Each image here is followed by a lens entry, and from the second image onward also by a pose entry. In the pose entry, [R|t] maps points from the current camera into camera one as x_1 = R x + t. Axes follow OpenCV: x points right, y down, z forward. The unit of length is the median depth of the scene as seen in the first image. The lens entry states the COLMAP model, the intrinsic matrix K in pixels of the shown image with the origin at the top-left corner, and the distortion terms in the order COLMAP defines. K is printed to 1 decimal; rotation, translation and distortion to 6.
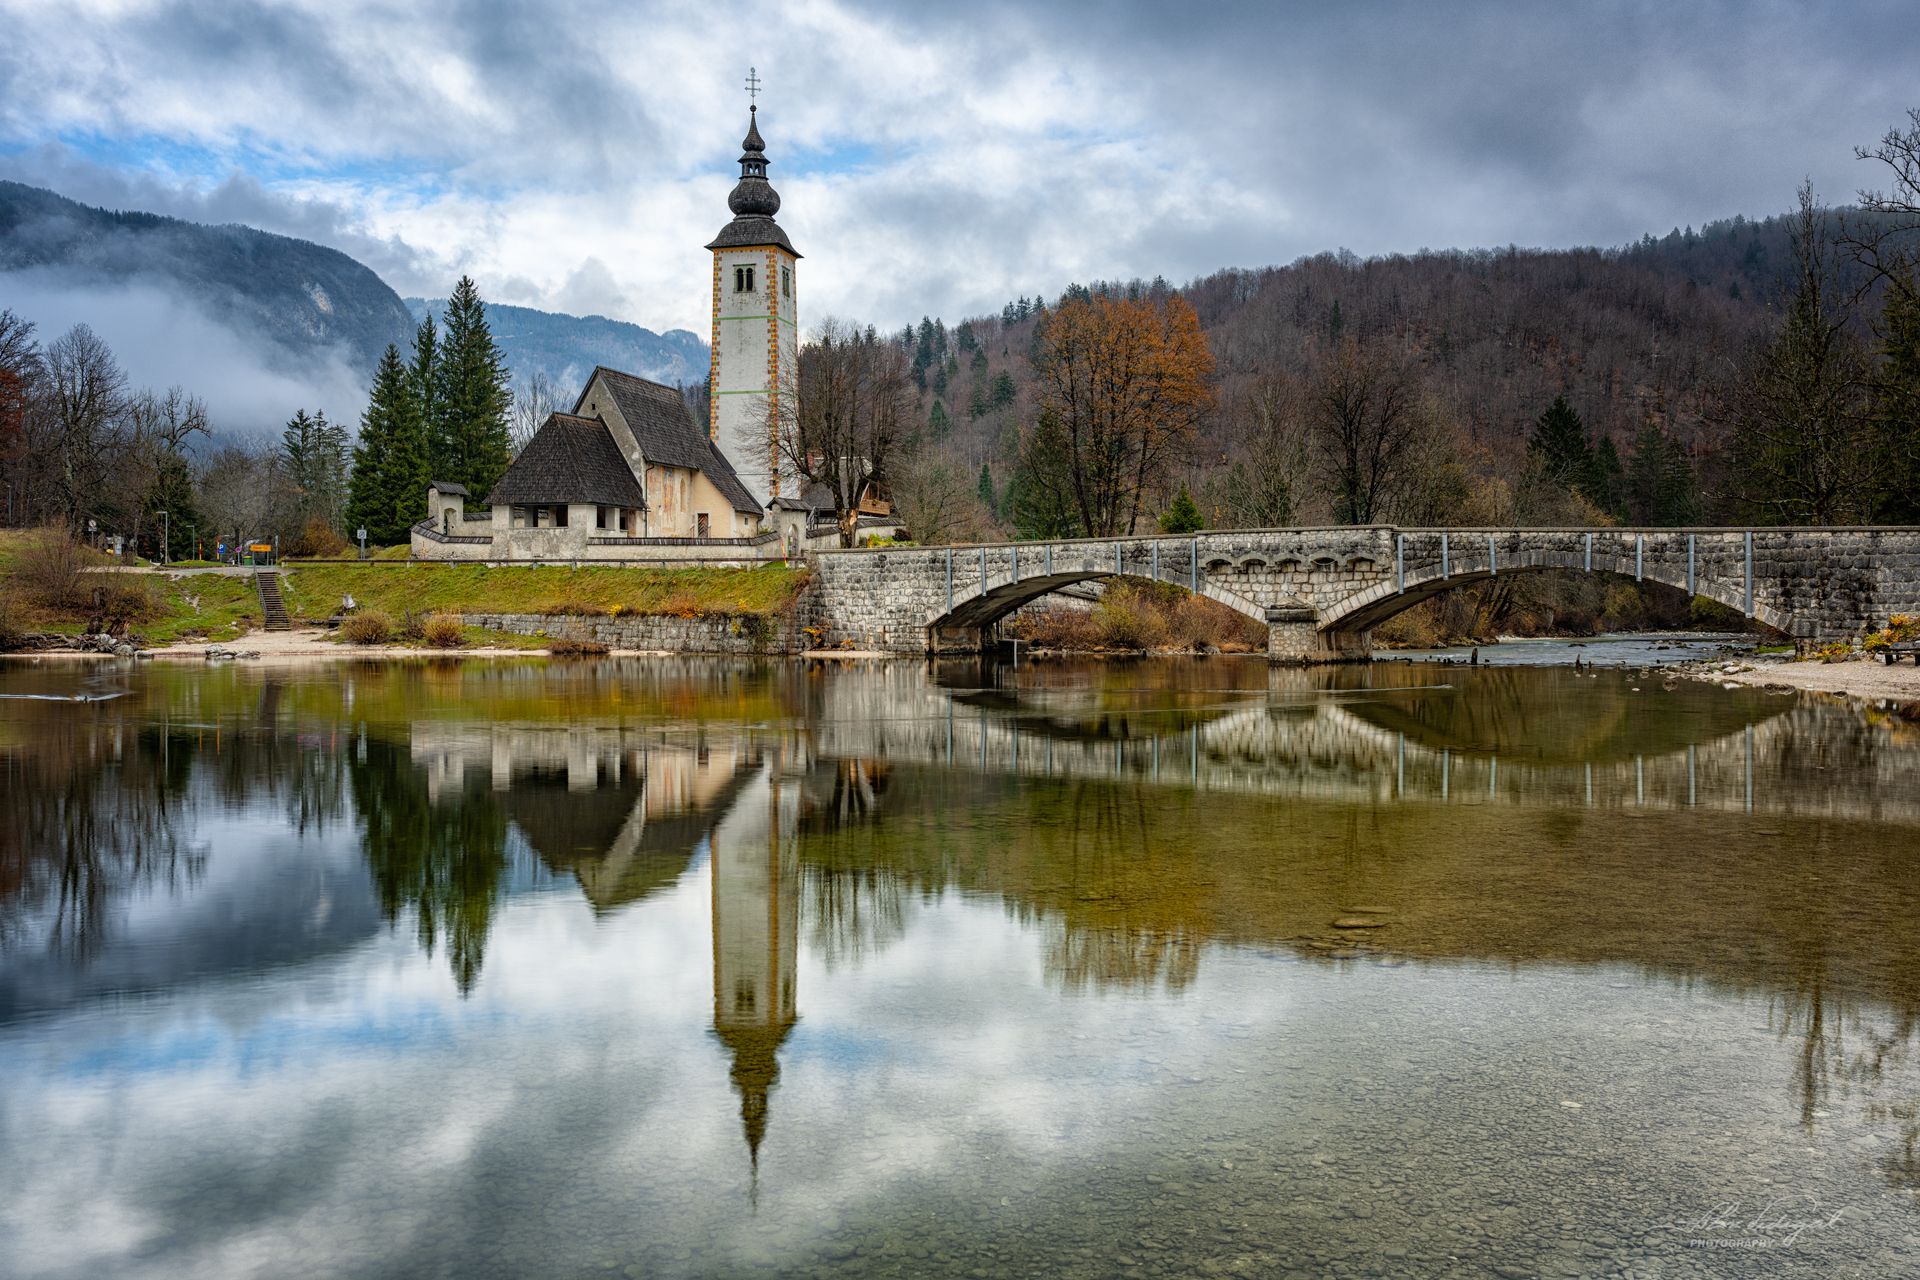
lens RADIAL K [[1889.5, 0, 979.0], [0, 1889.5, 619.1], [0, 0, 1]] dist [-0.013988, 0.000000]
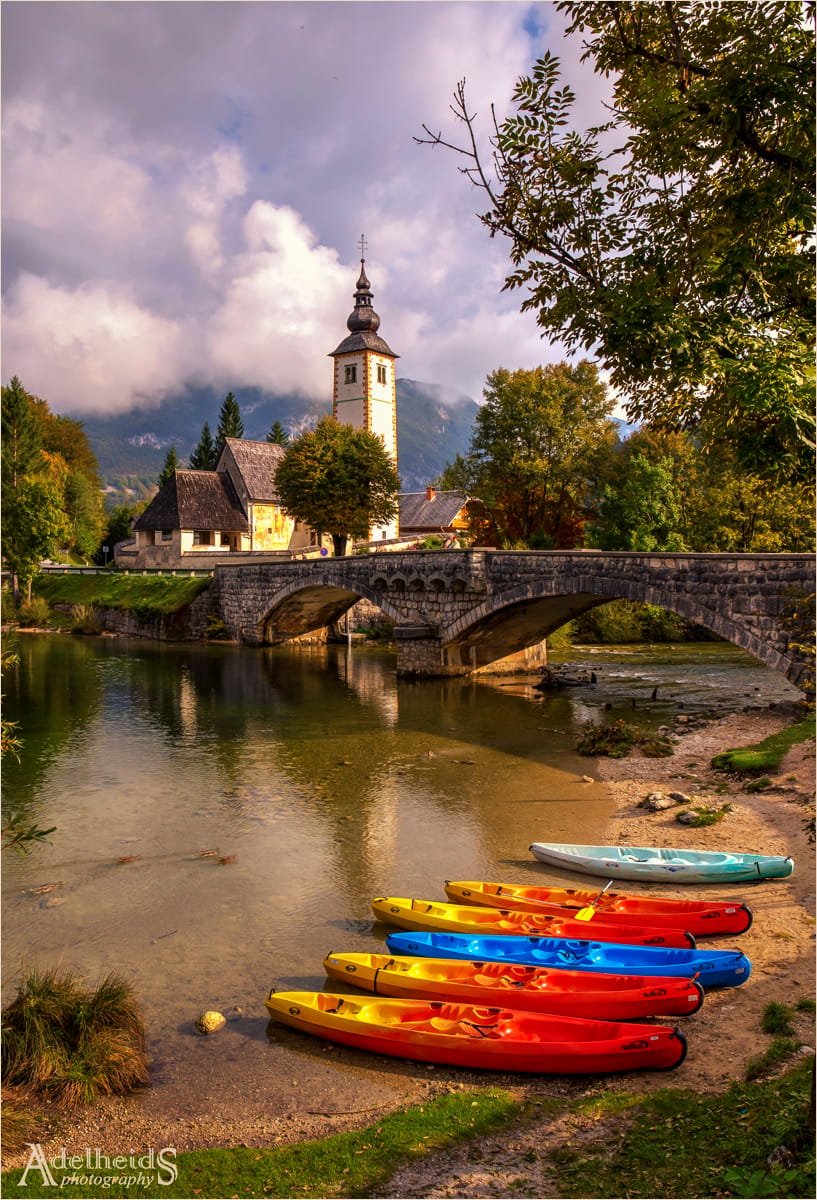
lens RADIAL K [[1015.4, 0, 365.7], [0, 1015.4, 601.7], [0, 0, 1]] dist [-0.090136, -0.002049]
pose [[0.910763, 0.011574, -0.412767, 0.320407], [-0.001707, 0.999704, 0.024265, -0.028310], [0.412926, -0.021396, 0.910513, 0.398076]]
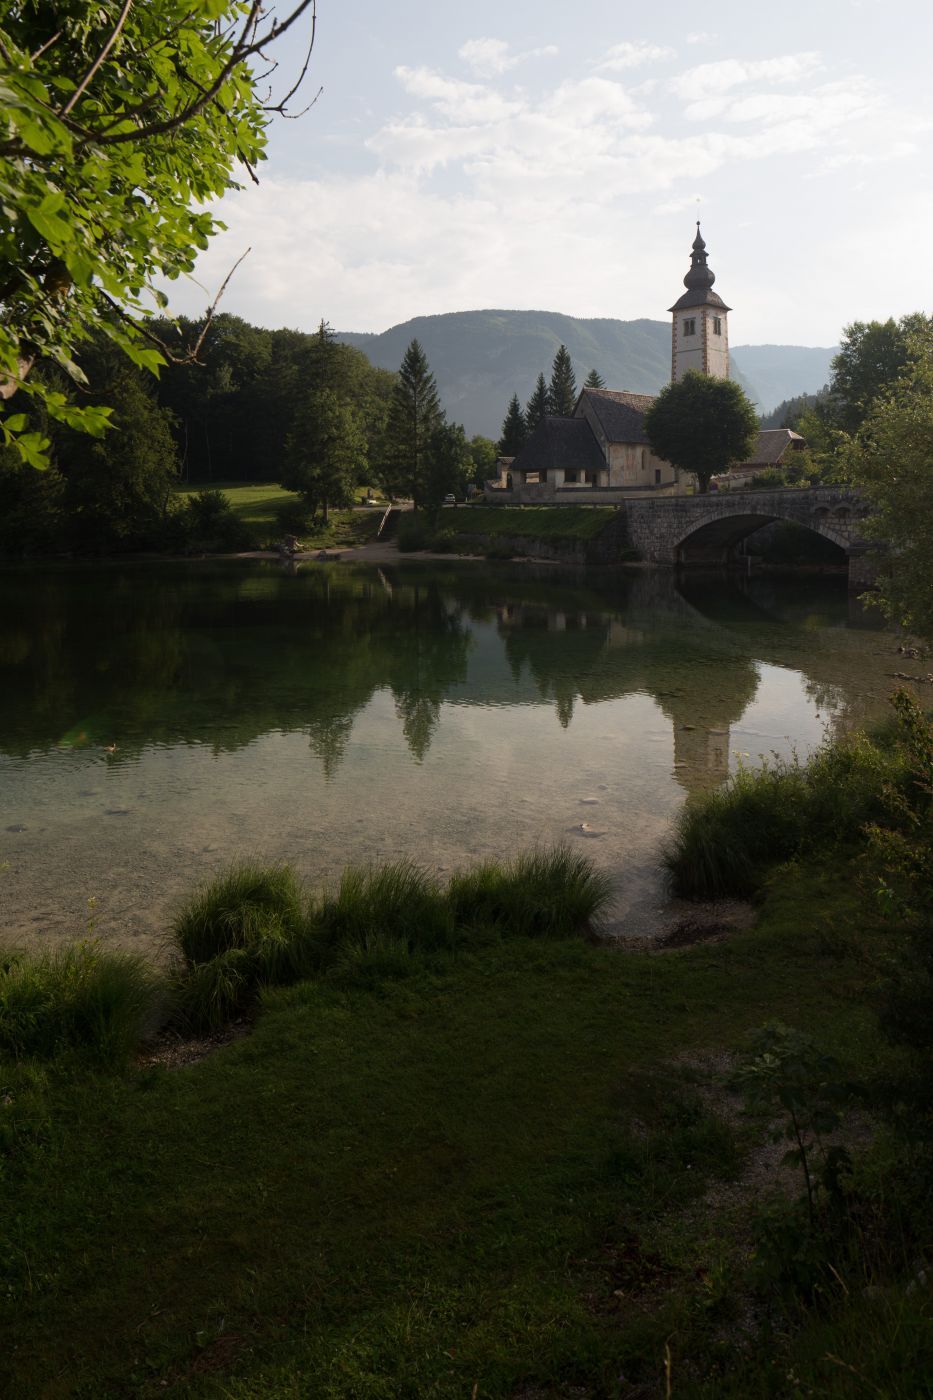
lens RADIAL K [[972.5, 0, 461.8], [0, 972.5, 536.8], [0, 0, 1]] dist [-0.003520, 0.003004]
pose [[0.842364, 0.009681, -0.538822, 0.249244], [0.004119, 0.999694, 0.024401, -0.024906], [0.538893, -0.022774, 0.842066, 0.242918]]
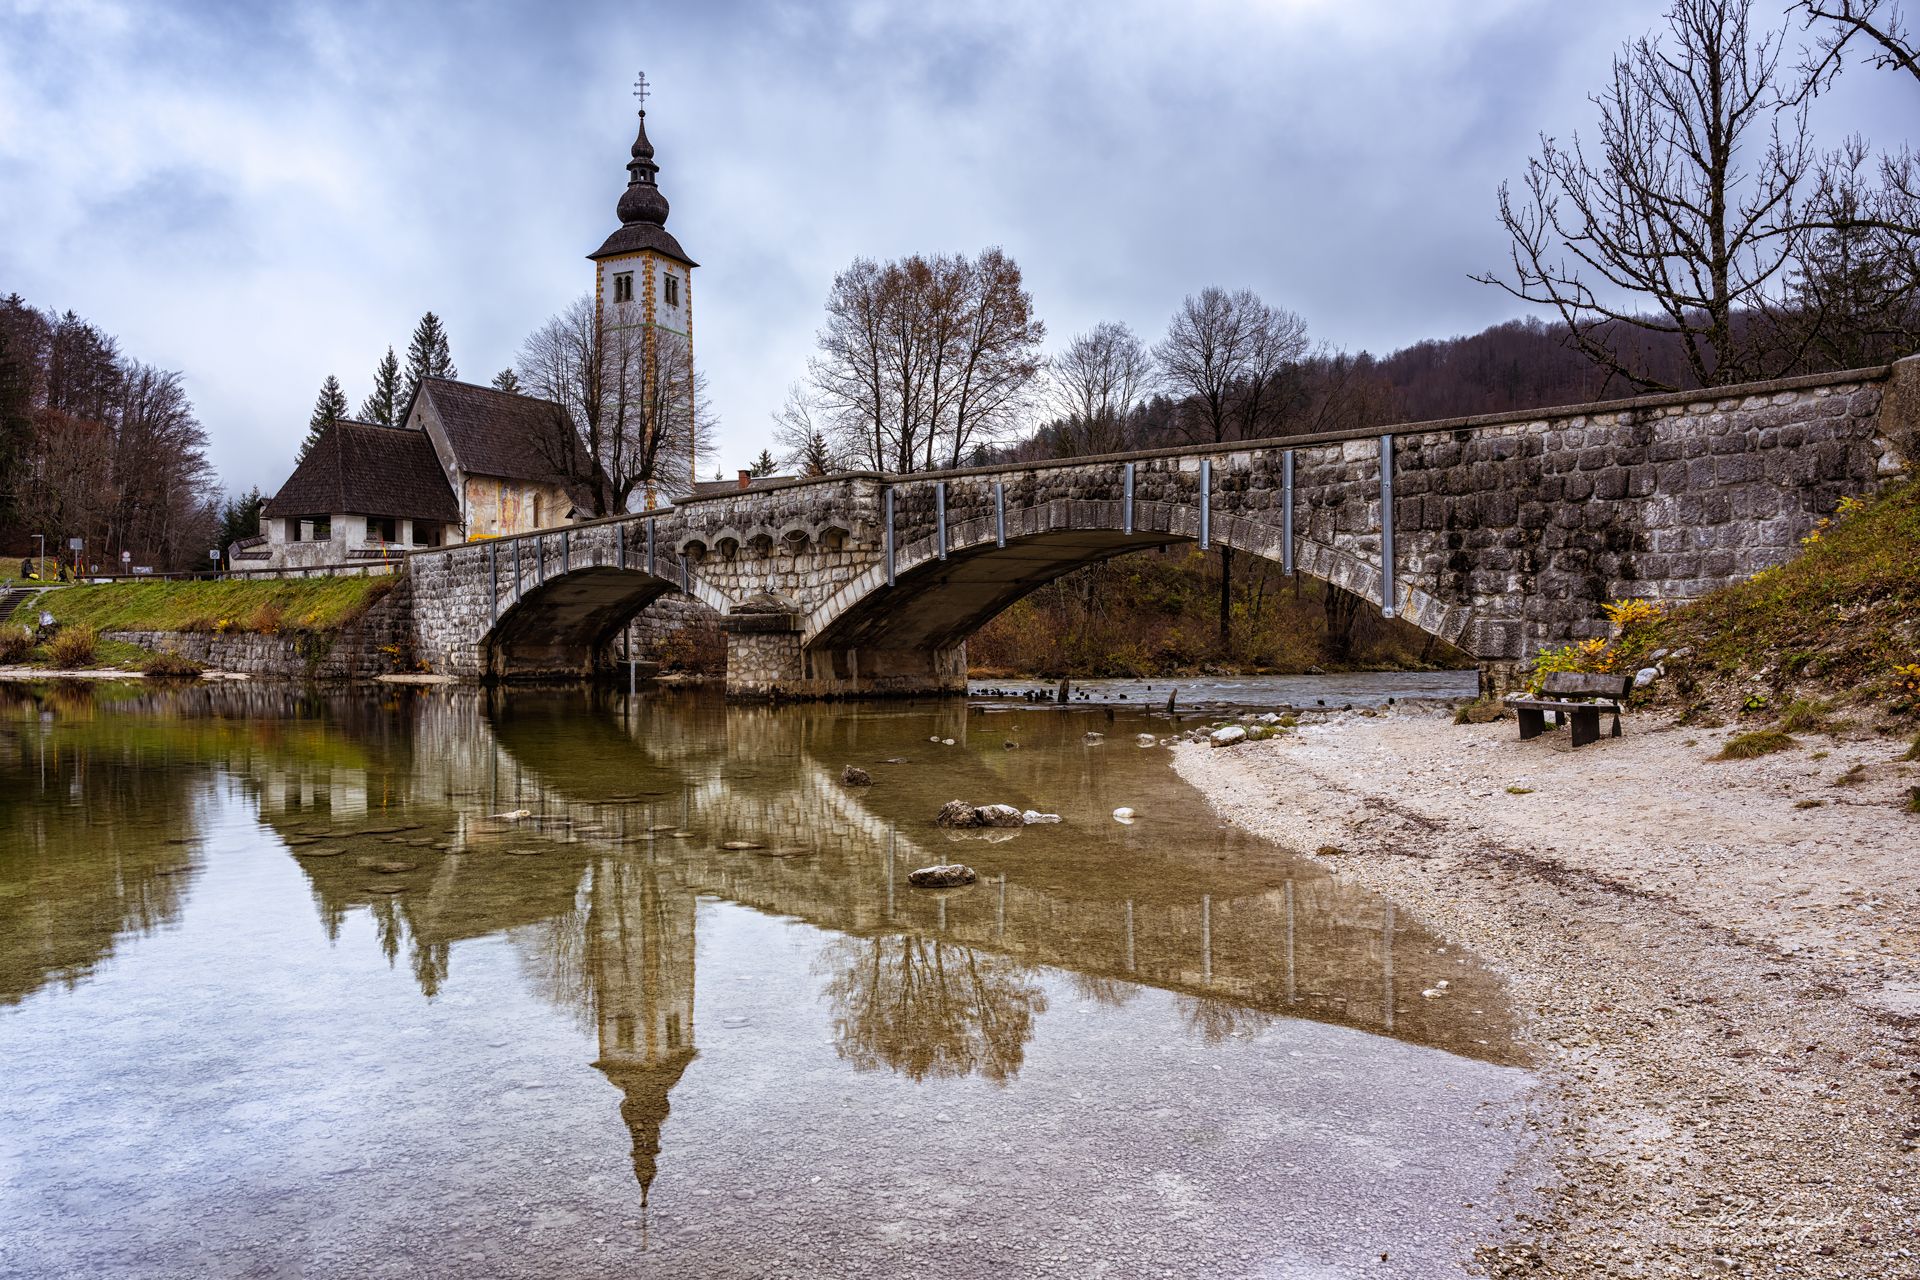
lens RADIAL K [[1463.0, 0, 884.8], [0, 1463.0, 632.5], [0, 0, 1]] dist [-0.007208, 0.005171]
pose [[0.968123, -0.001778, -0.250470, 0.280637], [-0.000754, 0.999950, -0.010013, 0.005068], [0.250475, 0.009882, 0.968073, 0.456755]]
